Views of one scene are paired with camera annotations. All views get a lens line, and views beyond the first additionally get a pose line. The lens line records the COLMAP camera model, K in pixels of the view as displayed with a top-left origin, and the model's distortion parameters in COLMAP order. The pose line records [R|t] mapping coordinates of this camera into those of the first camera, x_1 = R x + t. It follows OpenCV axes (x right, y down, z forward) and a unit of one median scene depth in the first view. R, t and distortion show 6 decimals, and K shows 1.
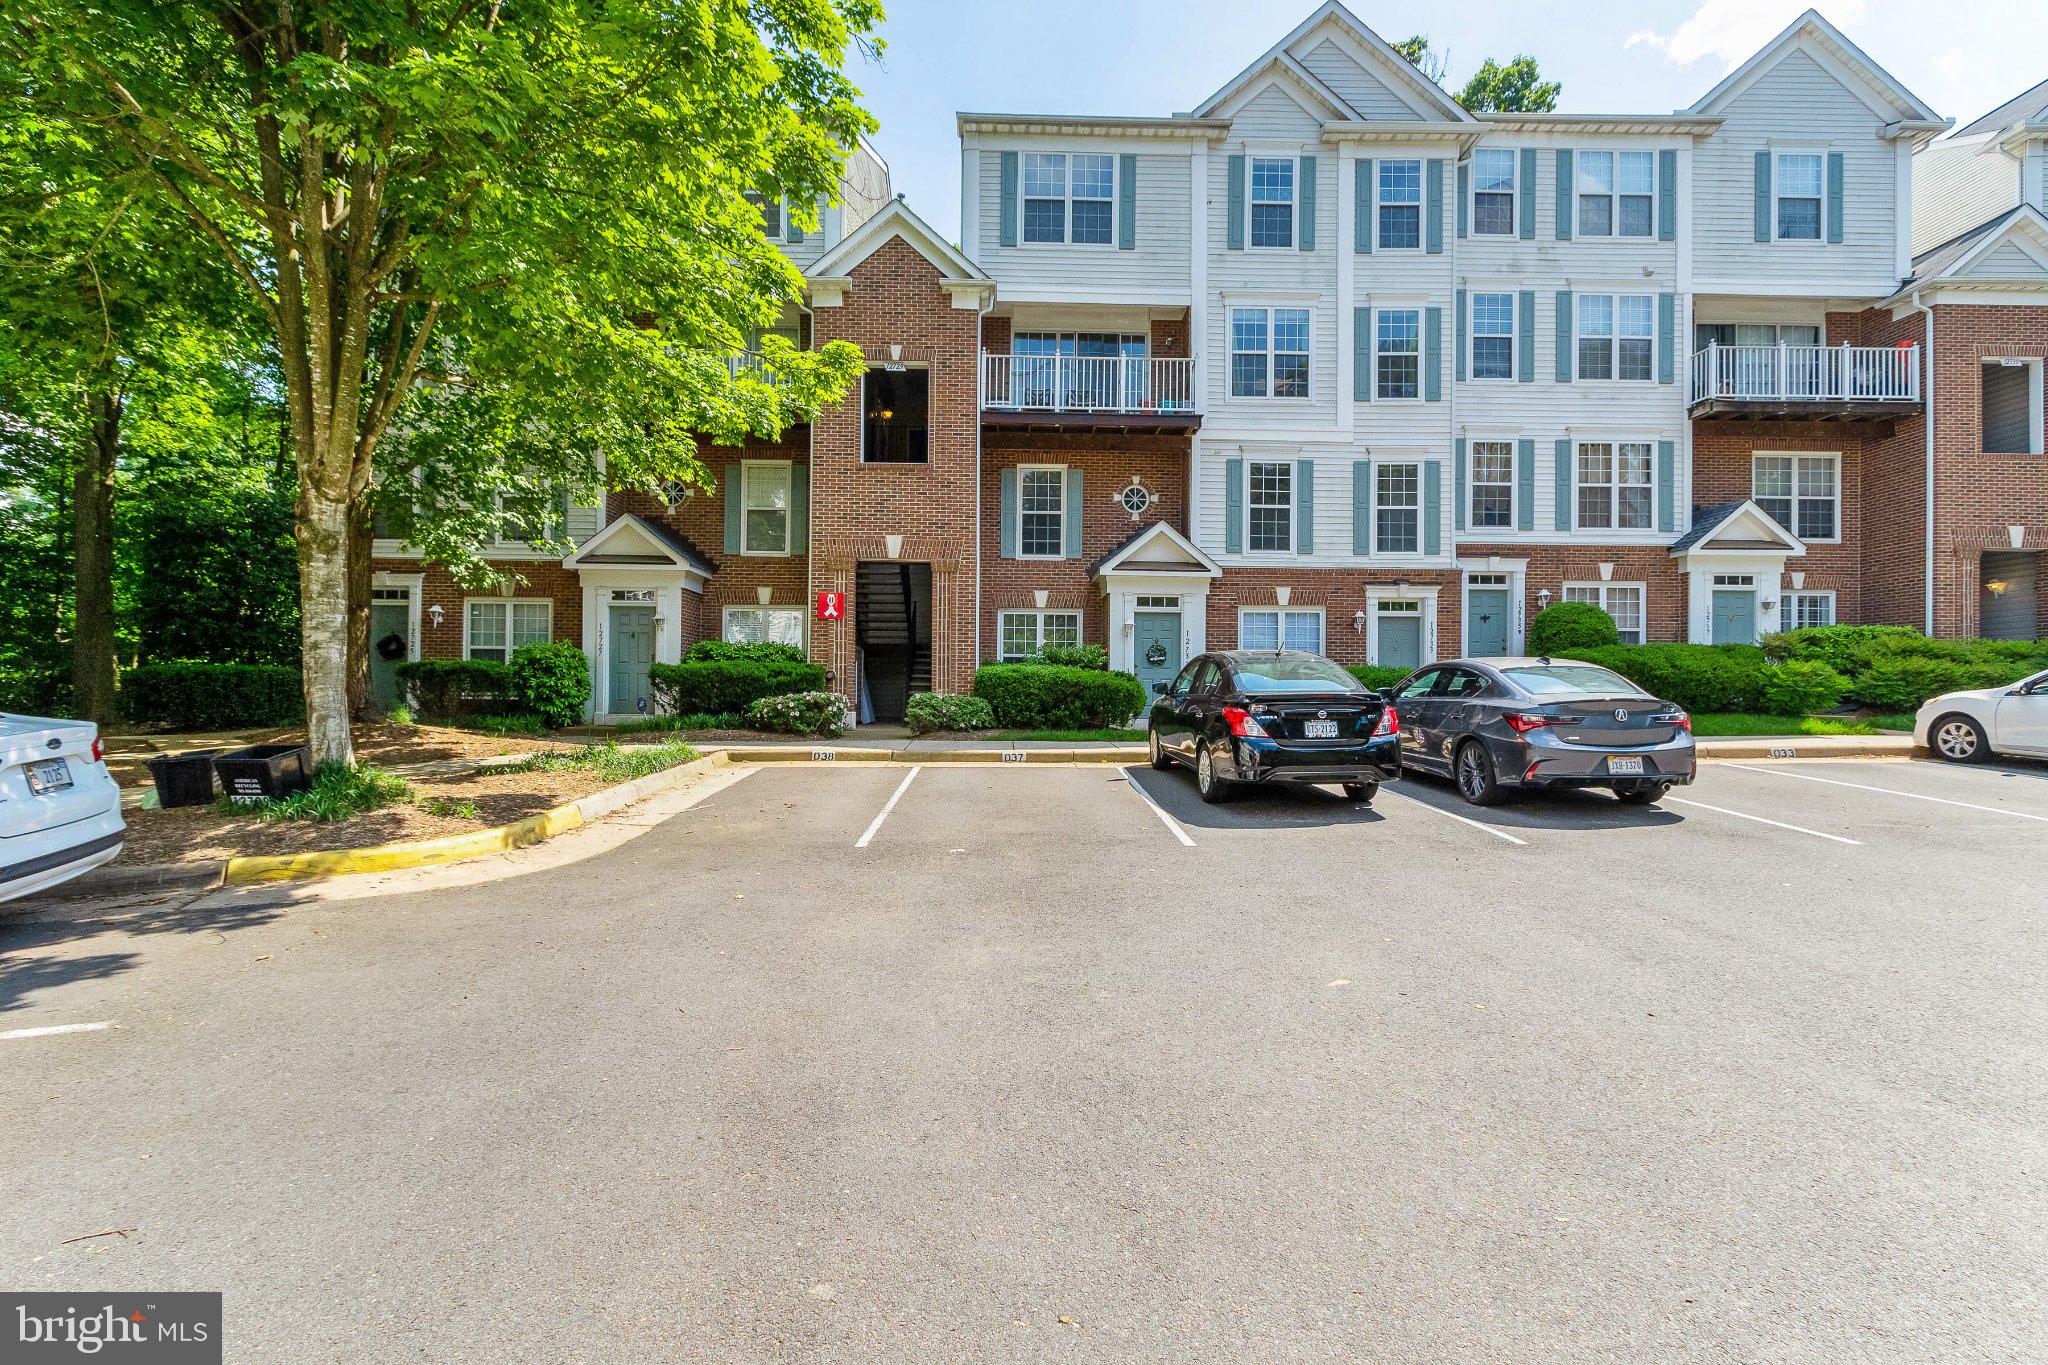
lens RADIAL K [[953.3, 0, 1023.7], [0, 953.3, 679.1], [0, 0, 1]] dist [0.001117, 0.000132]
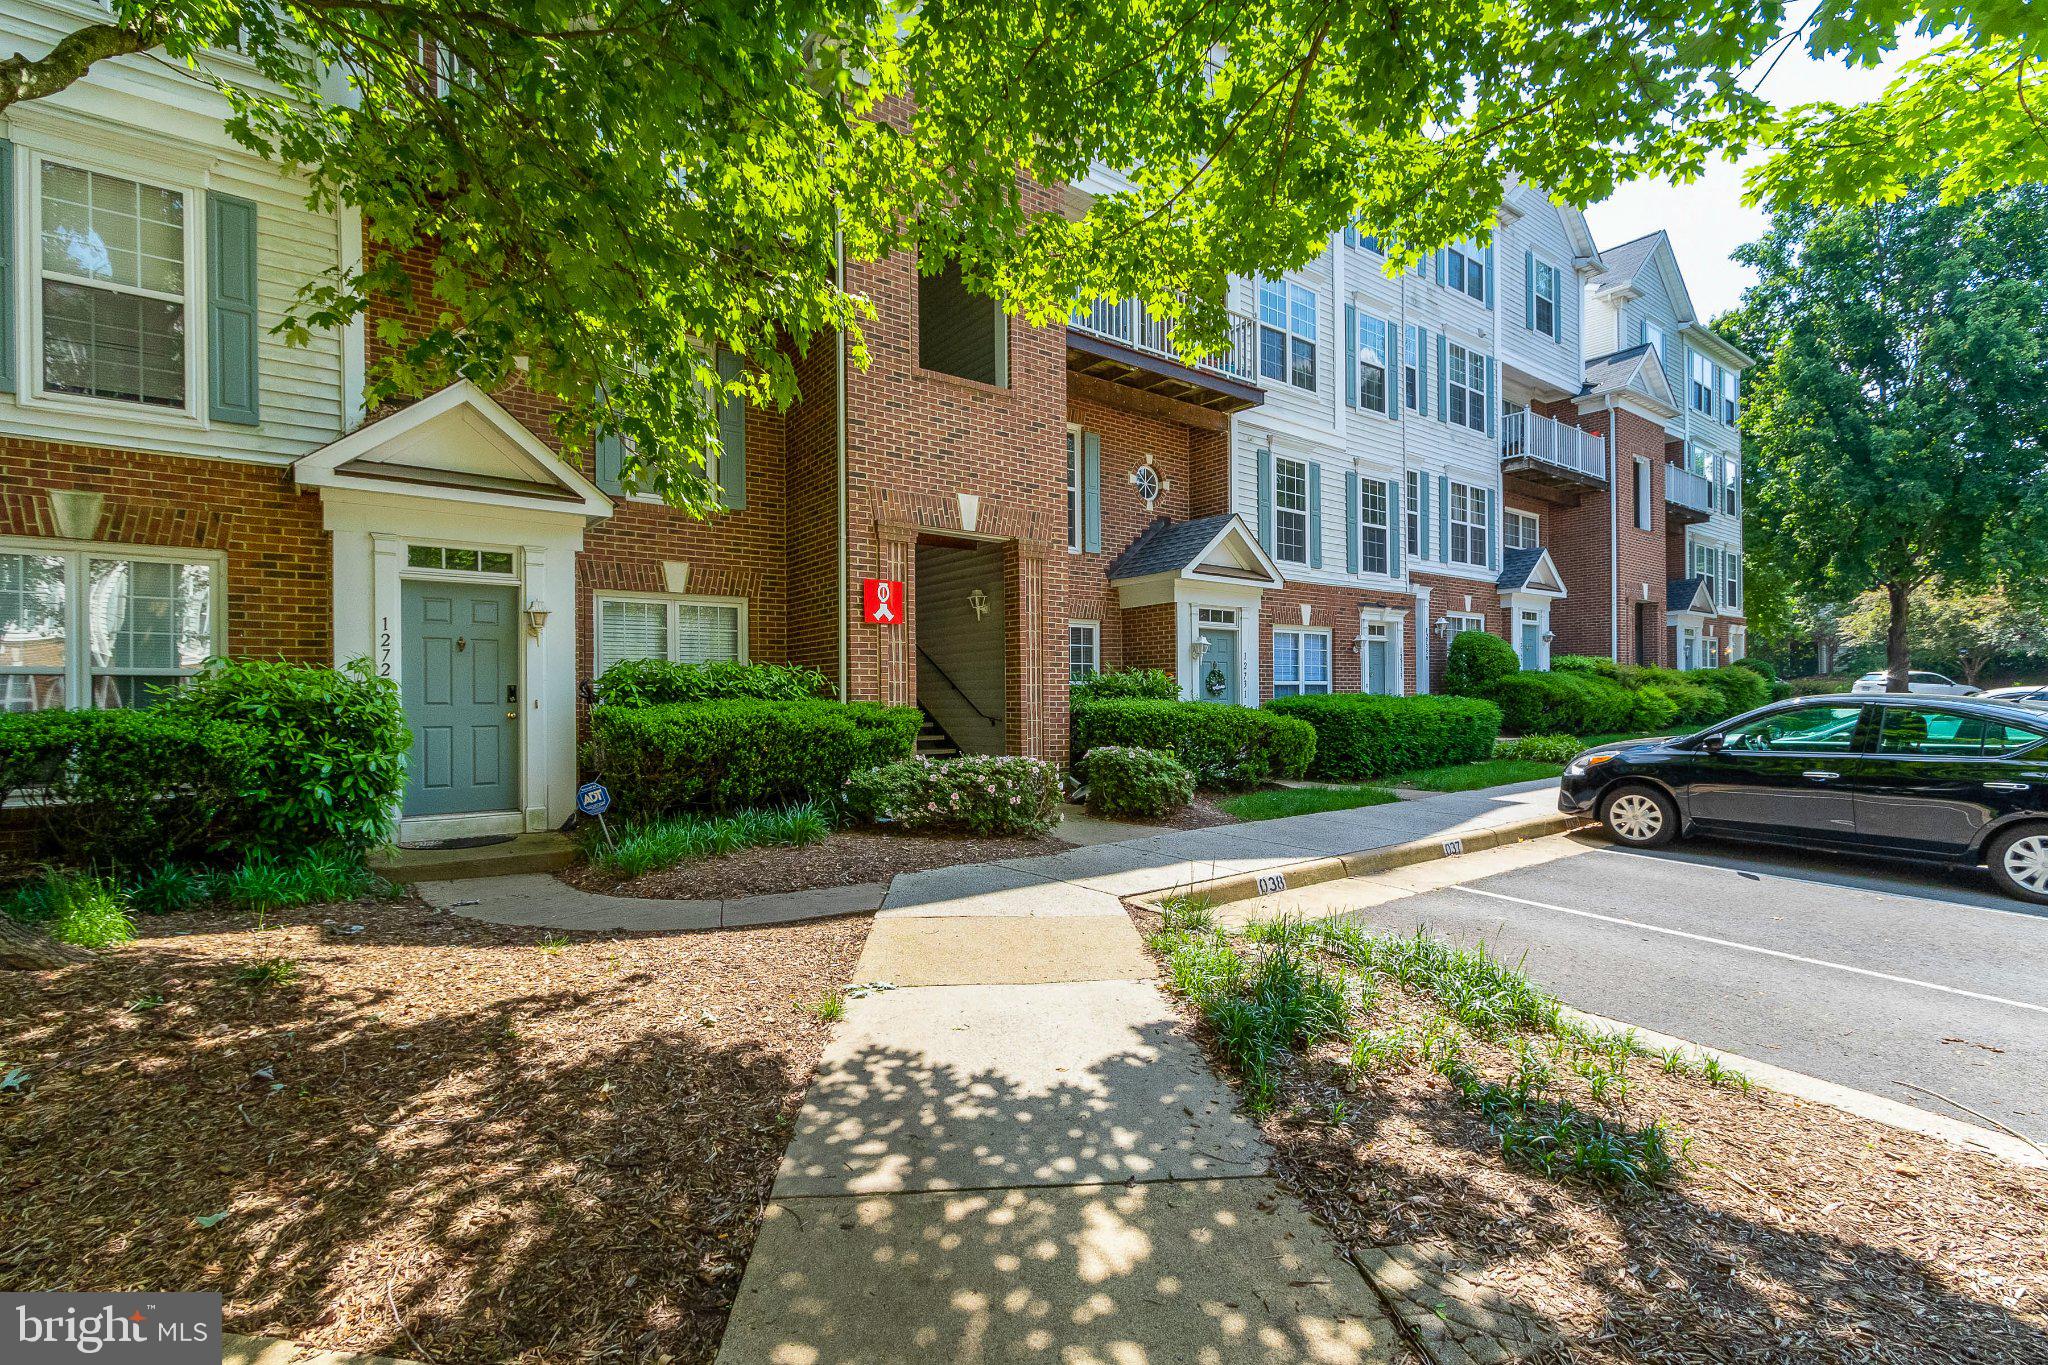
lens RADIAL K [[953.3, 0, 1016.7], [0, 953.3, 687.8], [0, 0, 1]] dist [0.001117, 0.000132]
pose [[0.805233, -0.005944, 0.592928, -0.457260], [0.007134, 0.999974, 0.000335, -0.022294], [-0.592915, 0.003960, 0.805255, 0.451132]]
